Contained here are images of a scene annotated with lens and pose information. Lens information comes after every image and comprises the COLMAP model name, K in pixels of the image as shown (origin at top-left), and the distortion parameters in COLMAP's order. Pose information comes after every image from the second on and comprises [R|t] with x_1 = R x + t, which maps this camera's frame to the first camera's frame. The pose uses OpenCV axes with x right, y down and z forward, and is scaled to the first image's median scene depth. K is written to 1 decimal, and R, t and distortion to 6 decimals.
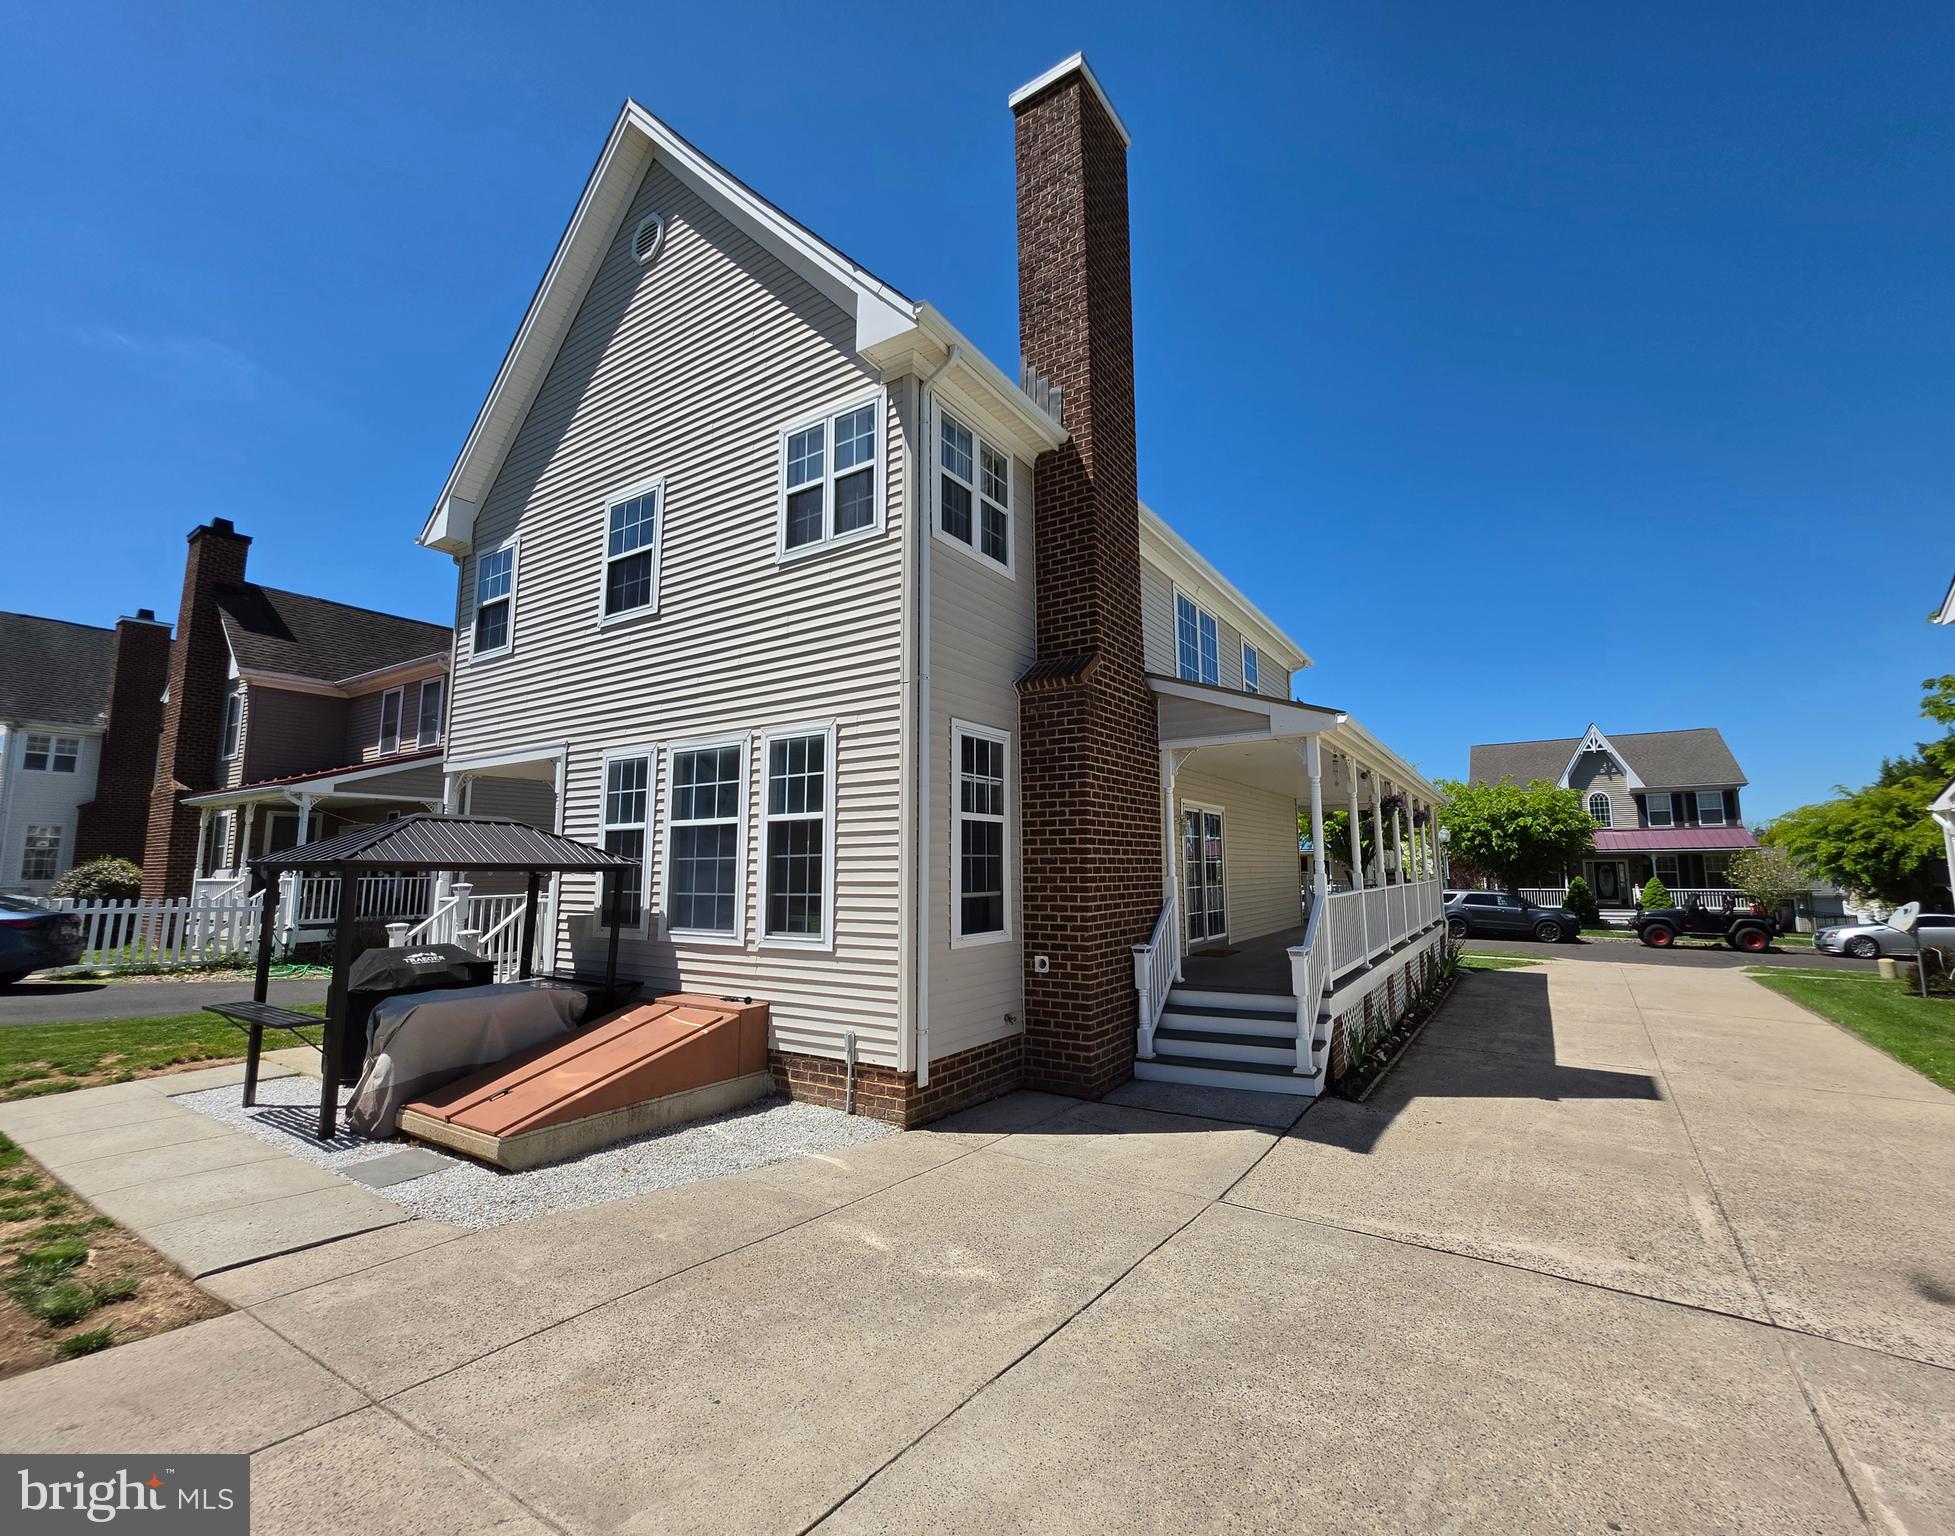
lens RADIAL K [[828.3, 0, 1017.4], [0, 828.3, 765.3], [0, 0, 1]] dist [-0.001223, 0.000054]
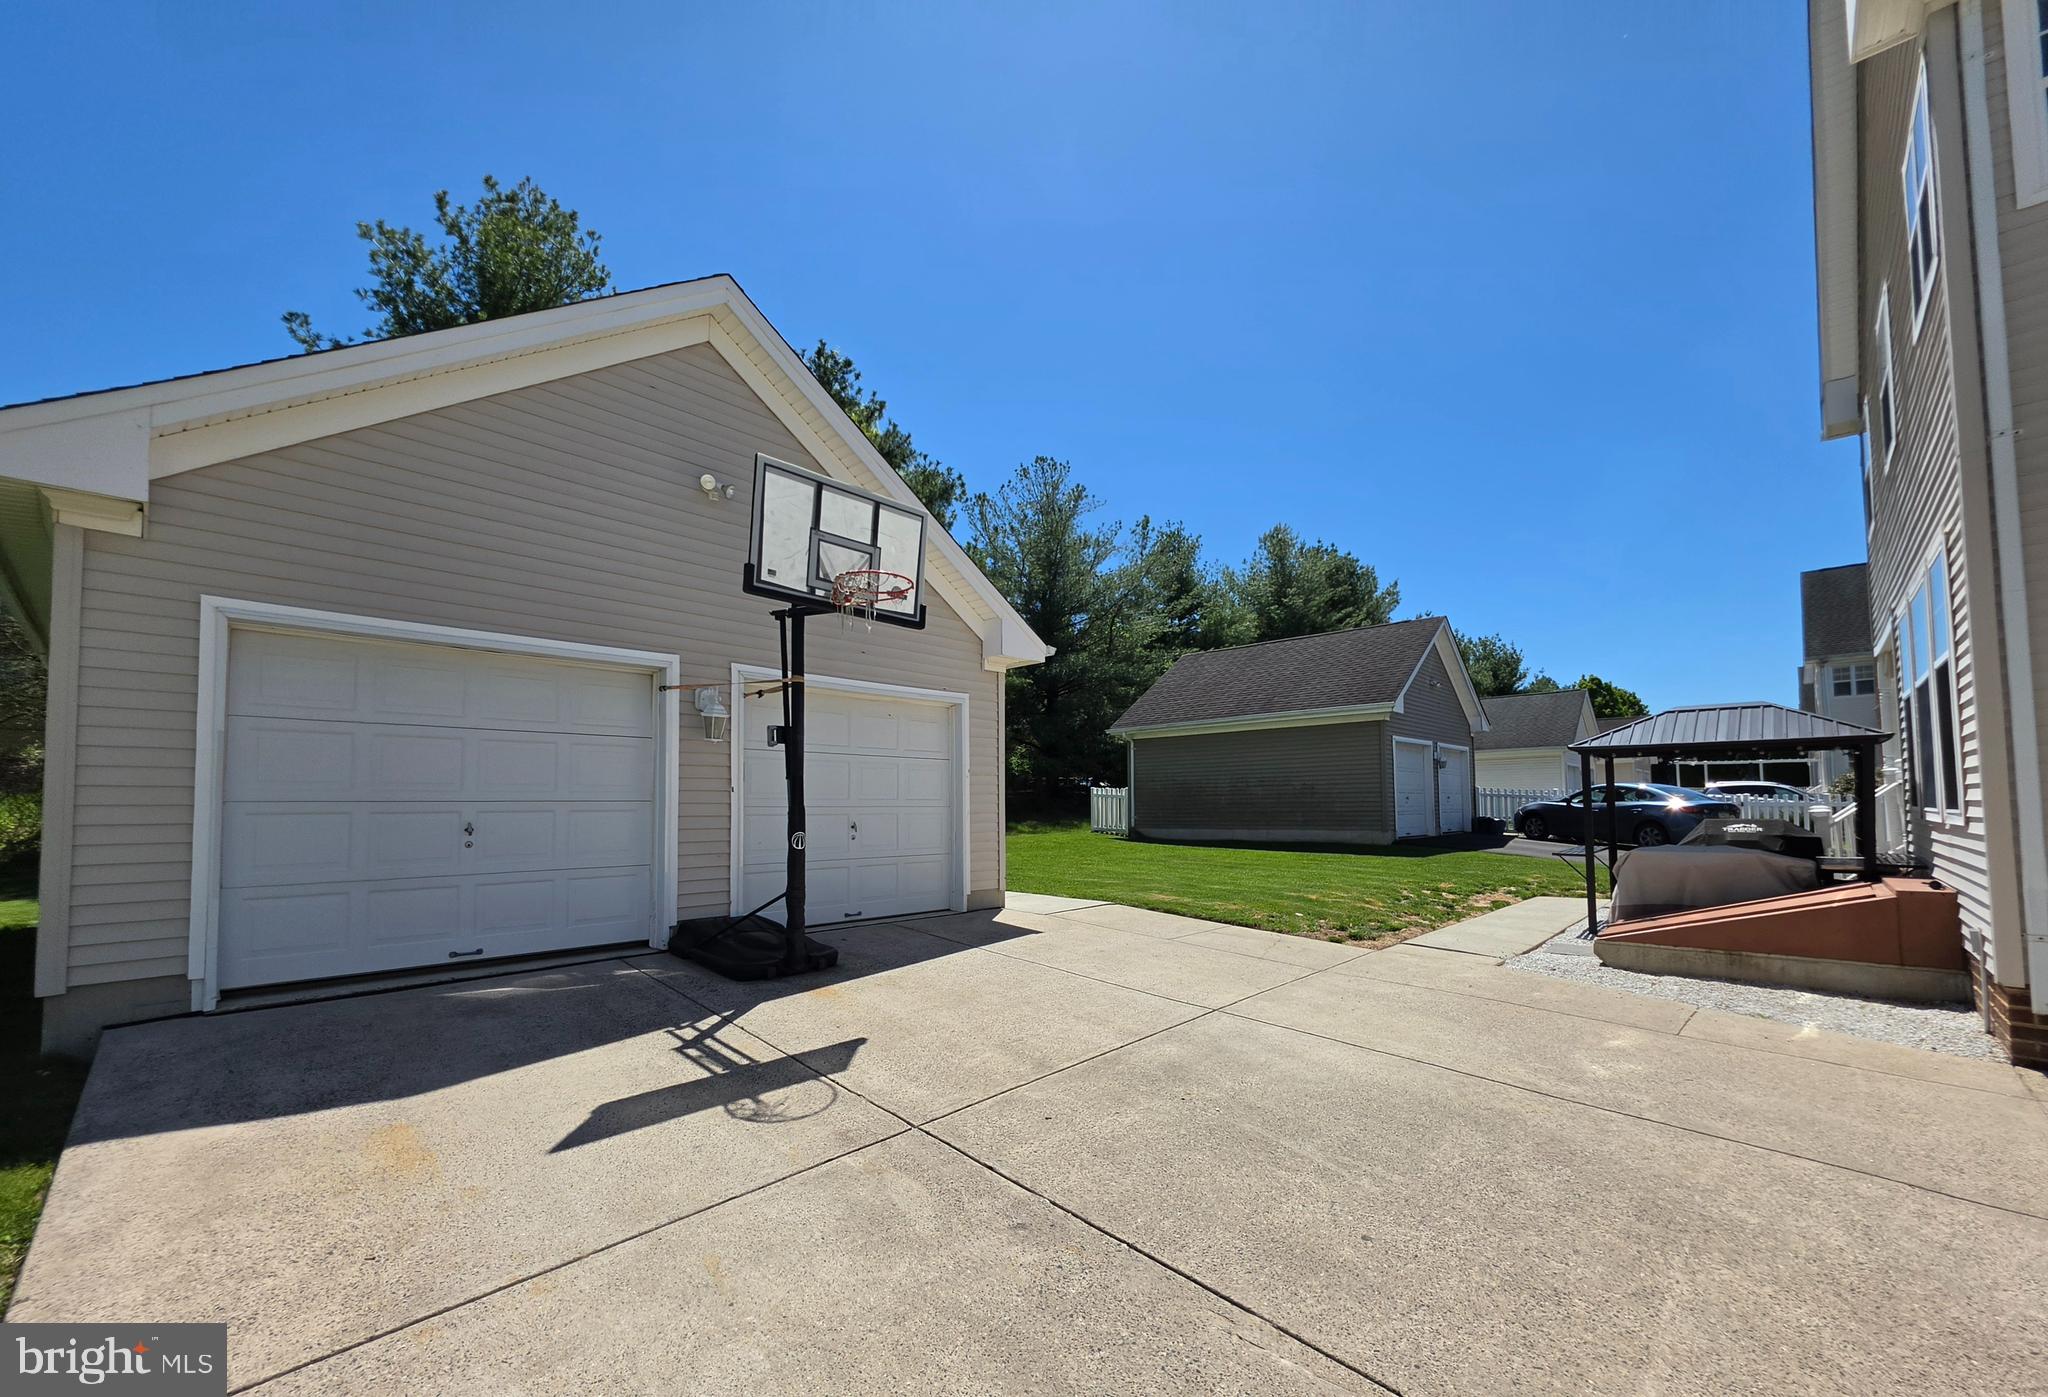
lens RADIAL K [[827.0, 0, 1050.7], [0, 827.0, 763.4], [0, 0, 1]] dist [0.001524, 0.000328]
pose [[-0.180175, -0.041904, -0.982742, 0.616695], [0.135713, 0.988478, -0.067031, 0.090624], [0.974227, -0.145448, -0.172412, 0.272894]]
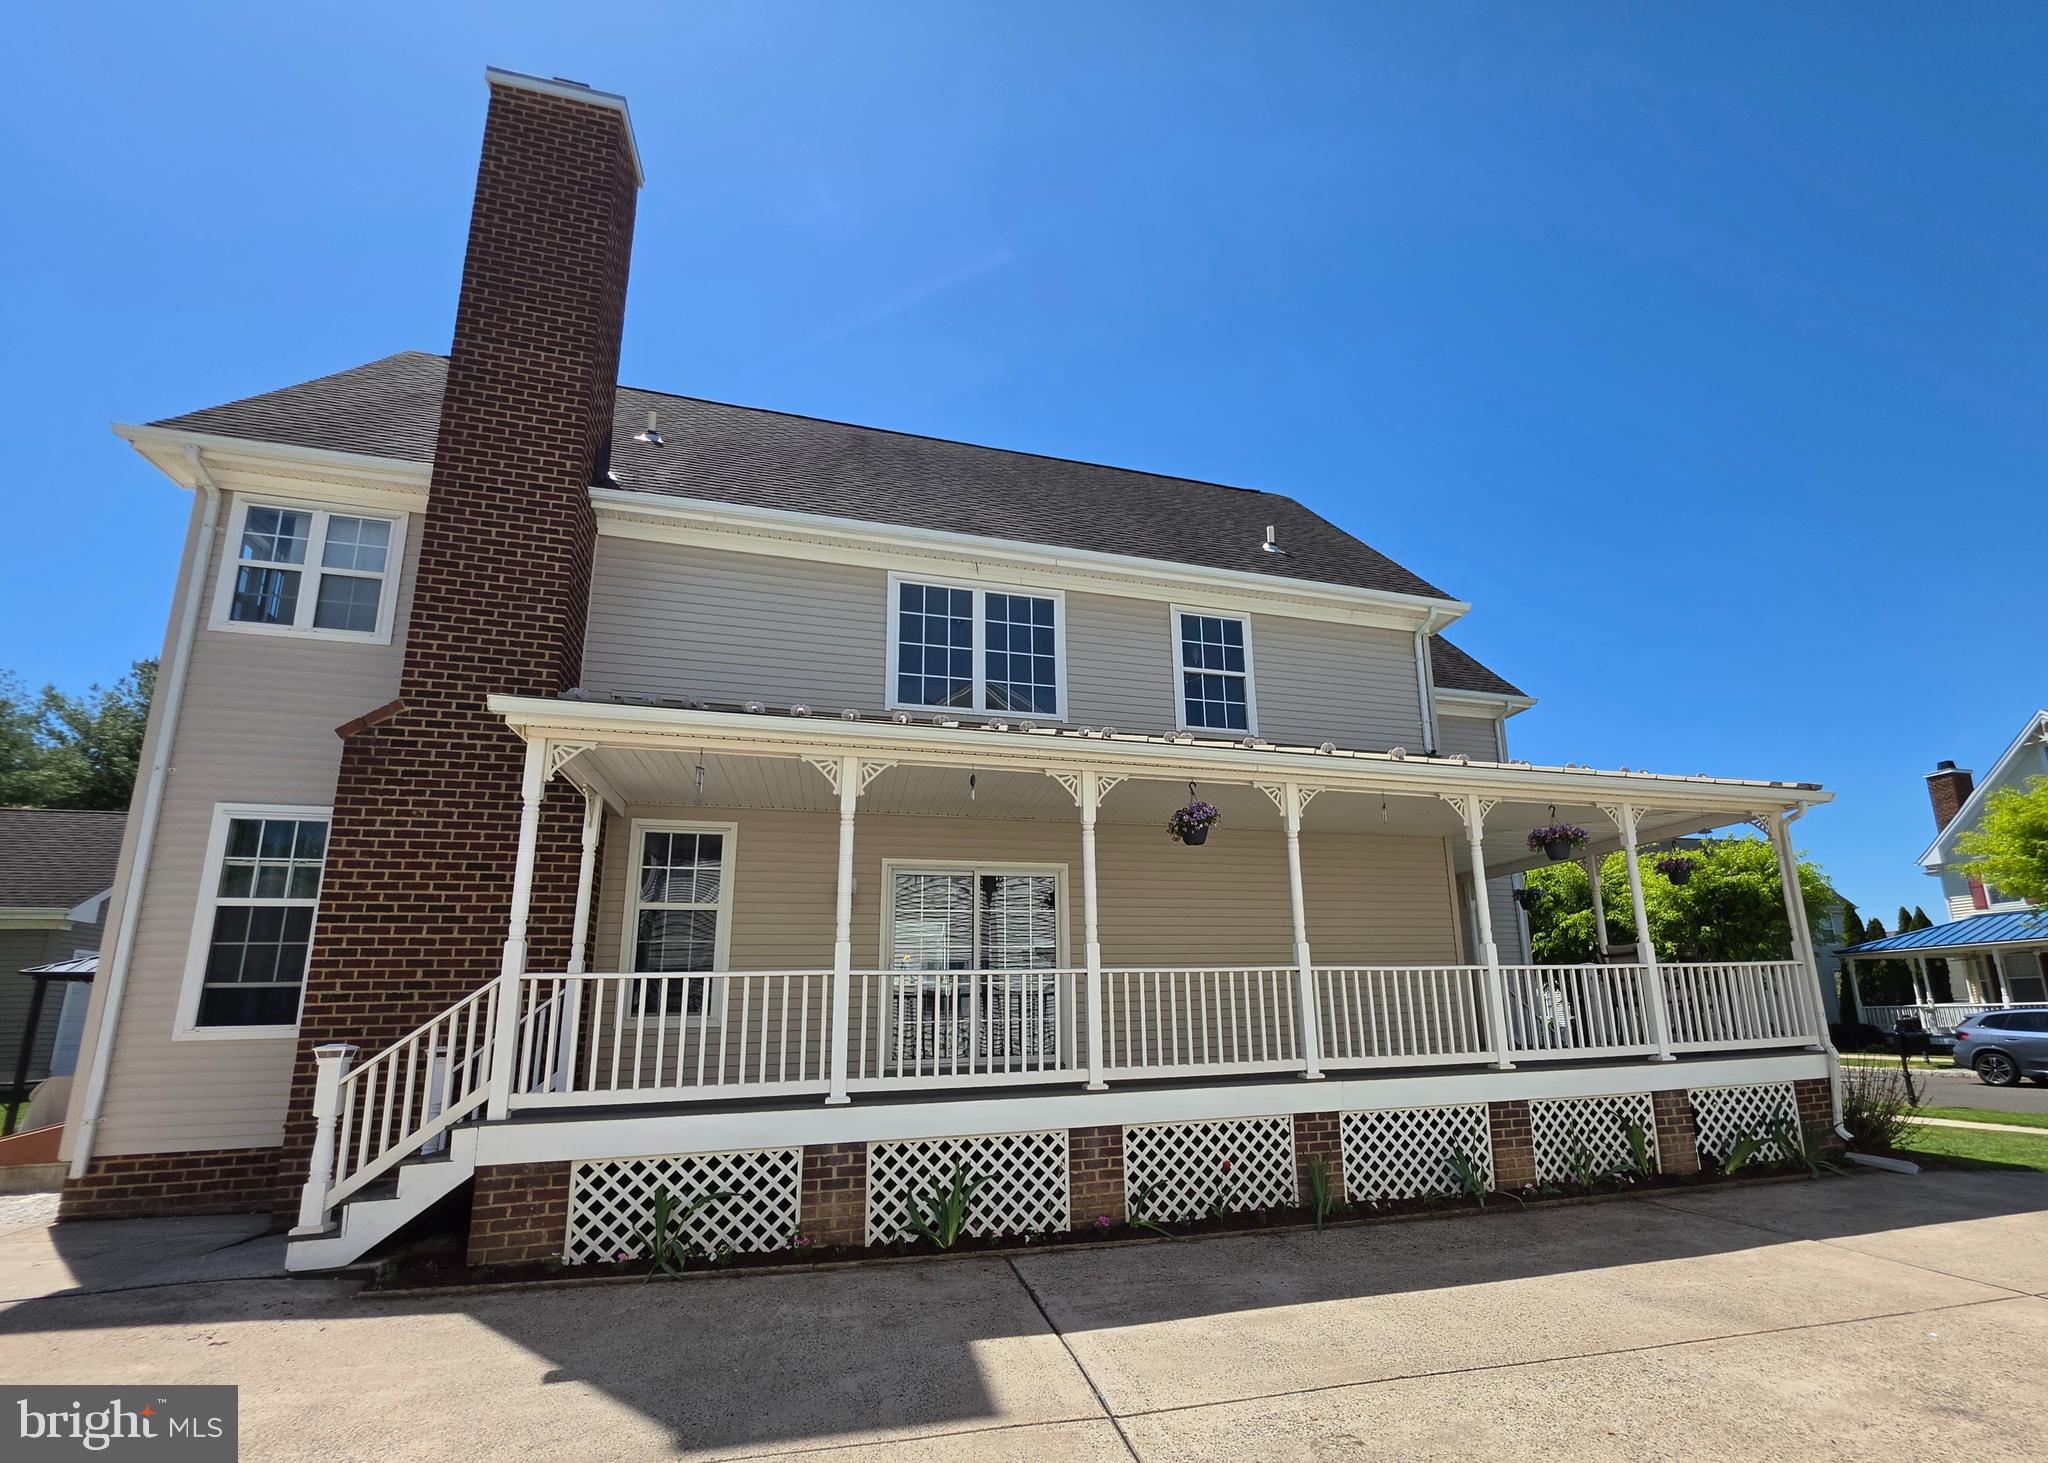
lens RADIAL K [[891.1, 0, 1110.5], [0, 891.1, 832.7], [0, 0, 1]] dist [0.001243, 0.000141]
pose [[0.749564, -0.146288, -0.645565, 1.284653], [0.101584, 0.989143, -0.106195, 0.182097], [0.654091, 0.014021, 0.756286, 0.827405]]
